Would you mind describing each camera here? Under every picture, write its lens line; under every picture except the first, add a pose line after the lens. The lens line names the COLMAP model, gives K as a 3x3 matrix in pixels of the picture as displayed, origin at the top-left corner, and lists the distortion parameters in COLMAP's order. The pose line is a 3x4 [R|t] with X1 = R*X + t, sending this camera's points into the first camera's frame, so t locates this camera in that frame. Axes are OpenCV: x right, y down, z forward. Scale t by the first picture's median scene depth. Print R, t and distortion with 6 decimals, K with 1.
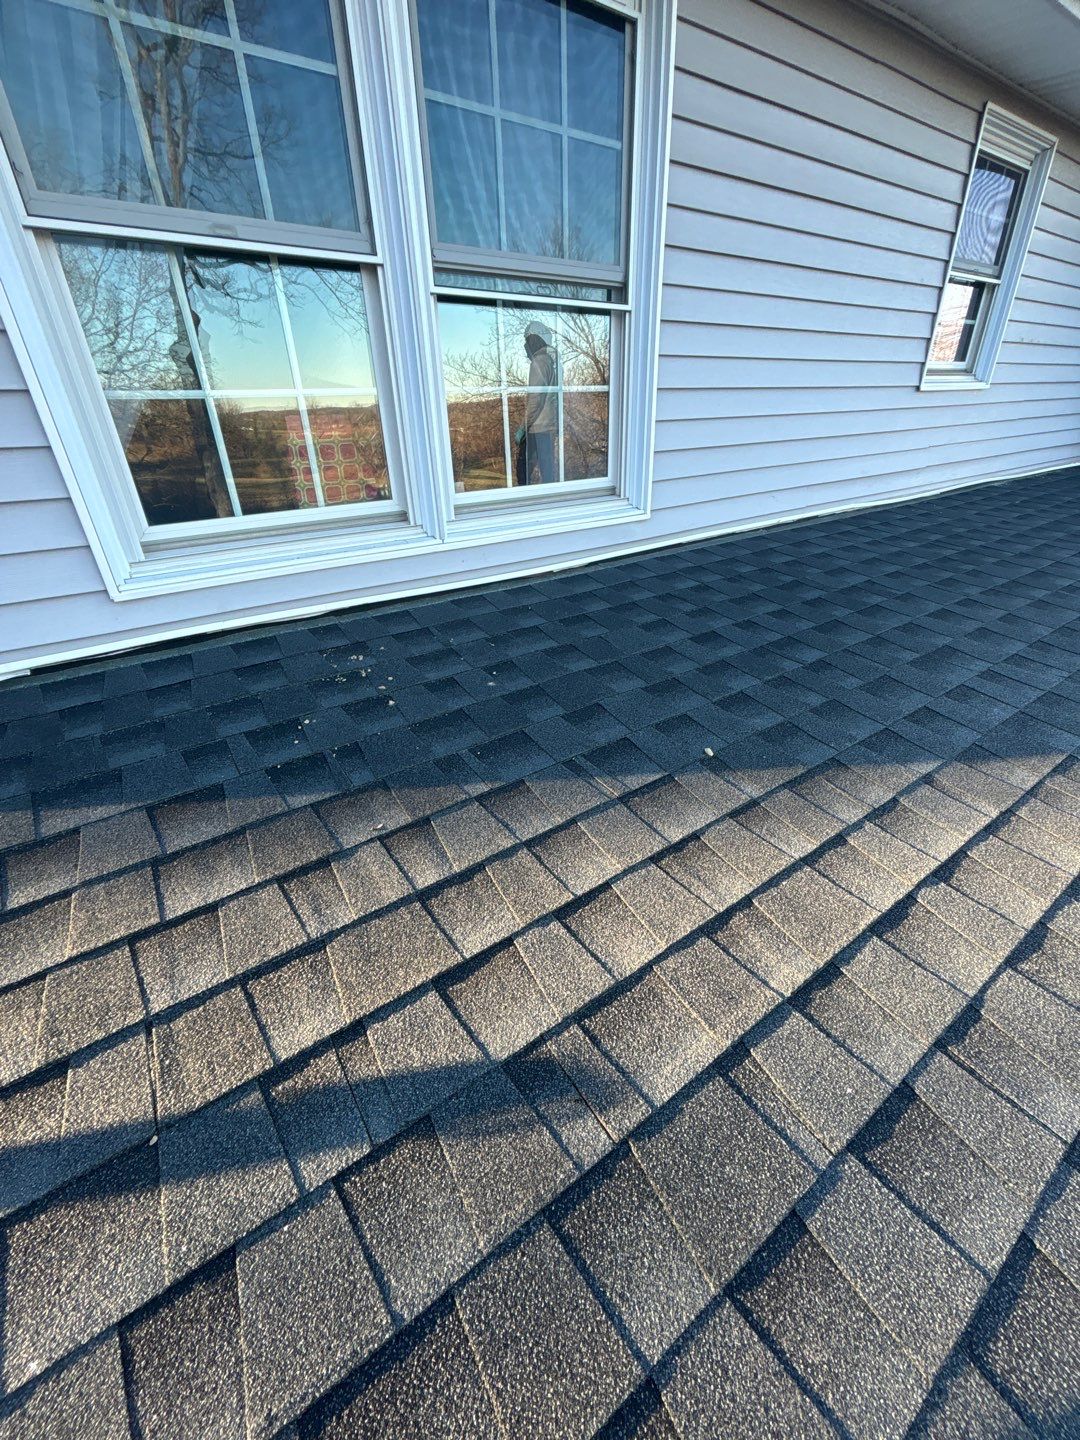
lens RADIAL K [[577.1, 0, 544.5], [0, 577.1, 718.4], [0, 0, 1]] dist [-0.001234, -0.000181]
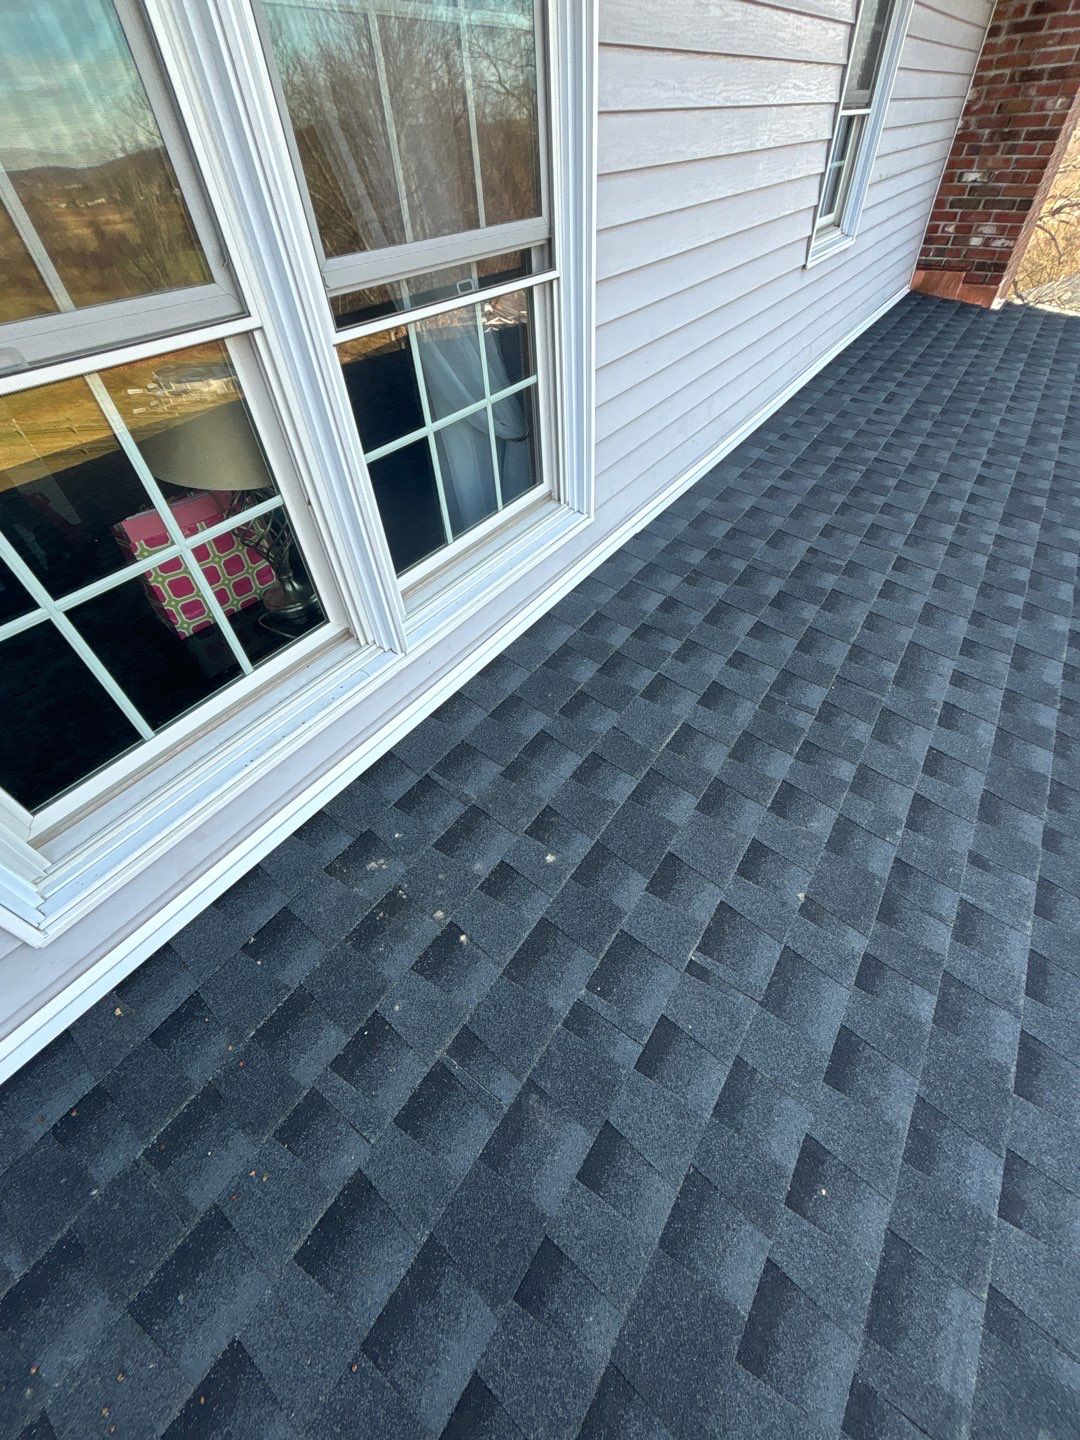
lens RADIAL K [[577.1, 0, 541.3], [0, 577.1, 715.5], [0, 0, 1]] dist [-0.001234, -0.000181]
pose [[0.939660, -0.257055, 0.225749, -0.278249], [0.184043, 0.936074, 0.299823, -0.596838], [-0.288388, -0.240184, 0.926900, 0.259550]]
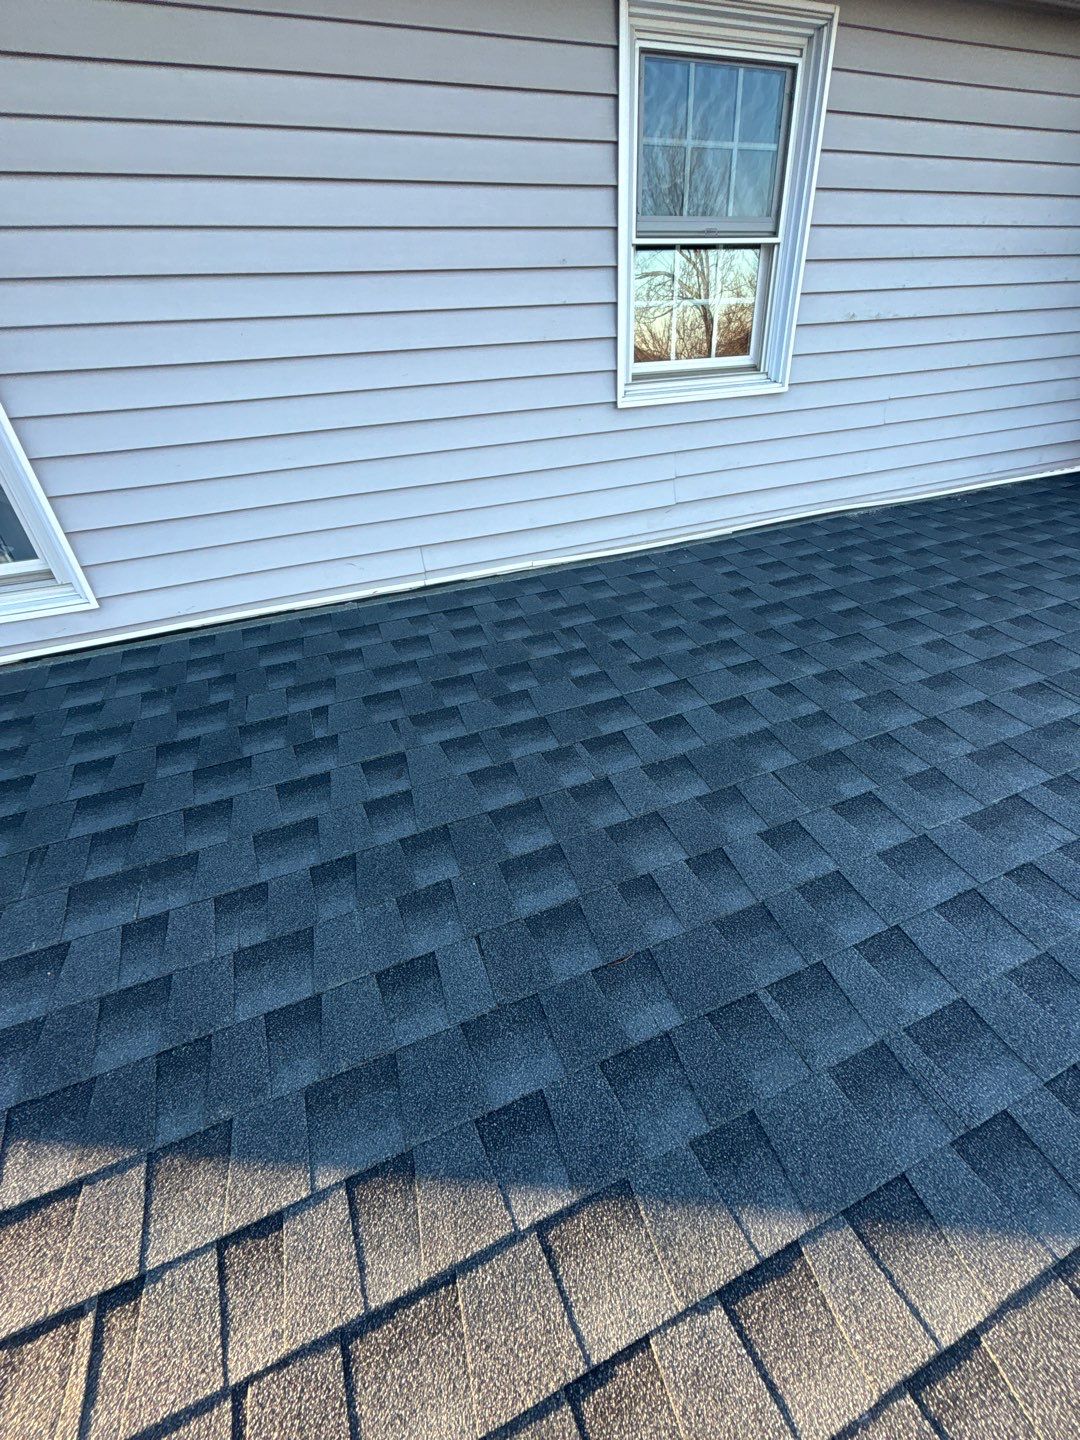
lens RADIAL K [[577.1, 0, 537.6], [0, 577.1, 718.0], [0, 0, 1]] dist [-0.001234, -0.000181]
pose [[0.972561, 0.089678, -0.214672, 1.693929], [-0.075936, 0.994550, 0.071442, -0.509113], [0.219908, -0.053181, 0.974070, 0.553990]]
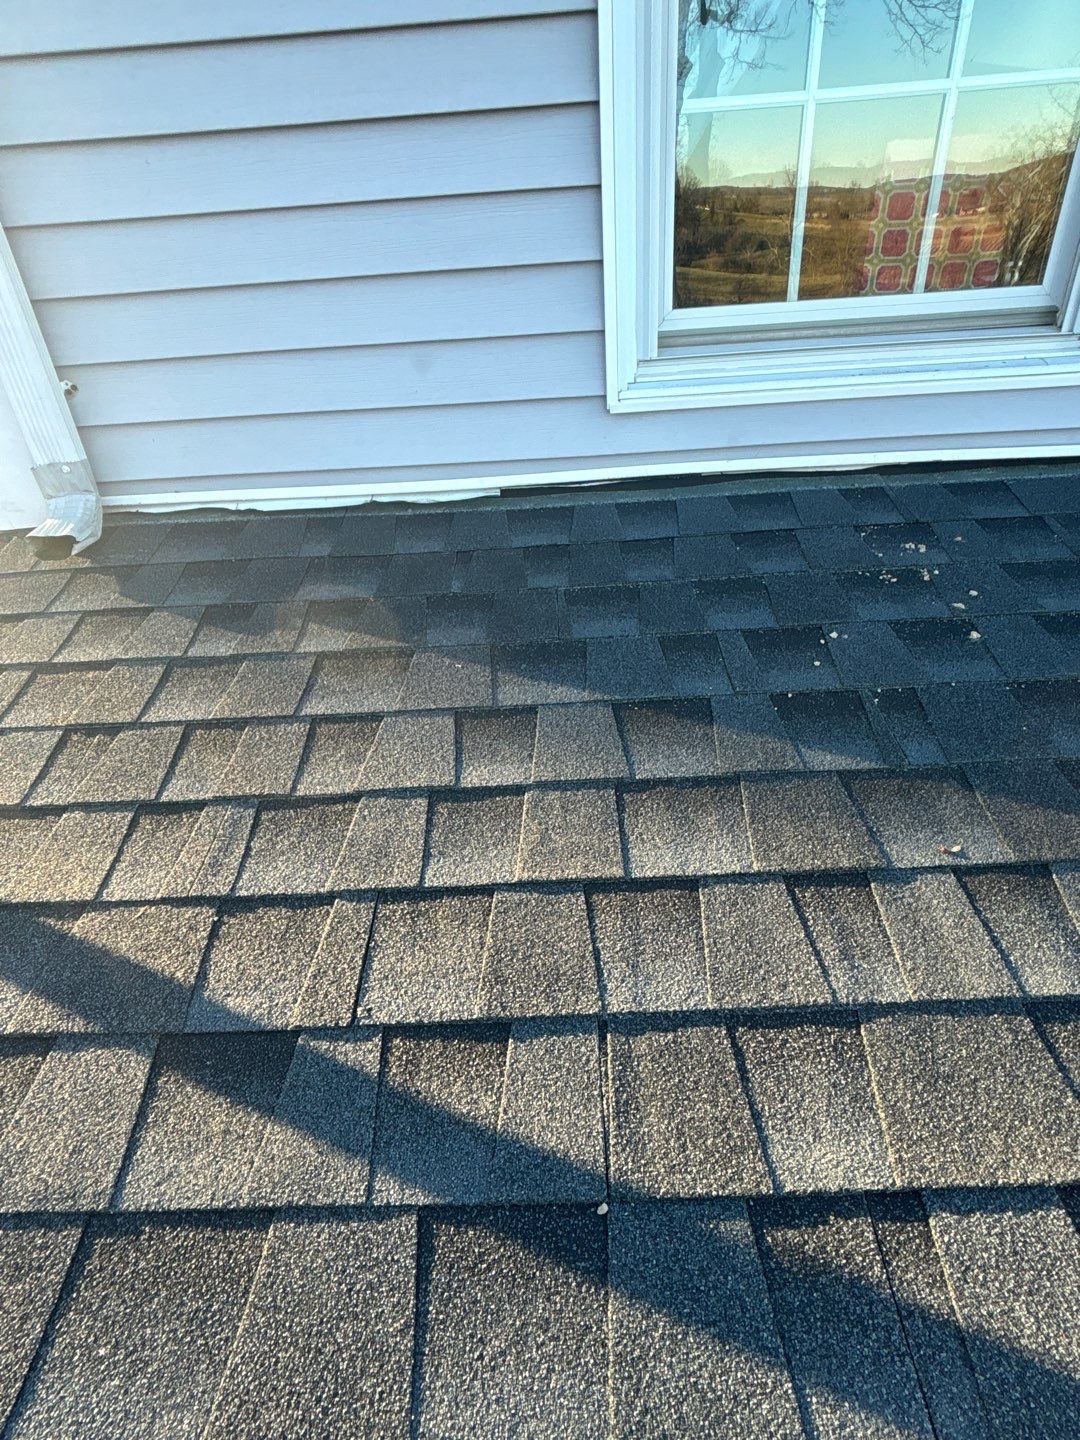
lens RADIAL K [[778.7, 0, 546.8], [0, 778.7, 720.2], [0, 0, 1]] dist [0.003756, -0.009321]
pose [[0.820171, 0.291074, -0.492540, -0.216332], [-0.231474, 0.956121, 0.179588, 0.014295], [0.523202, -0.033283, 0.851559, 0.097133]]
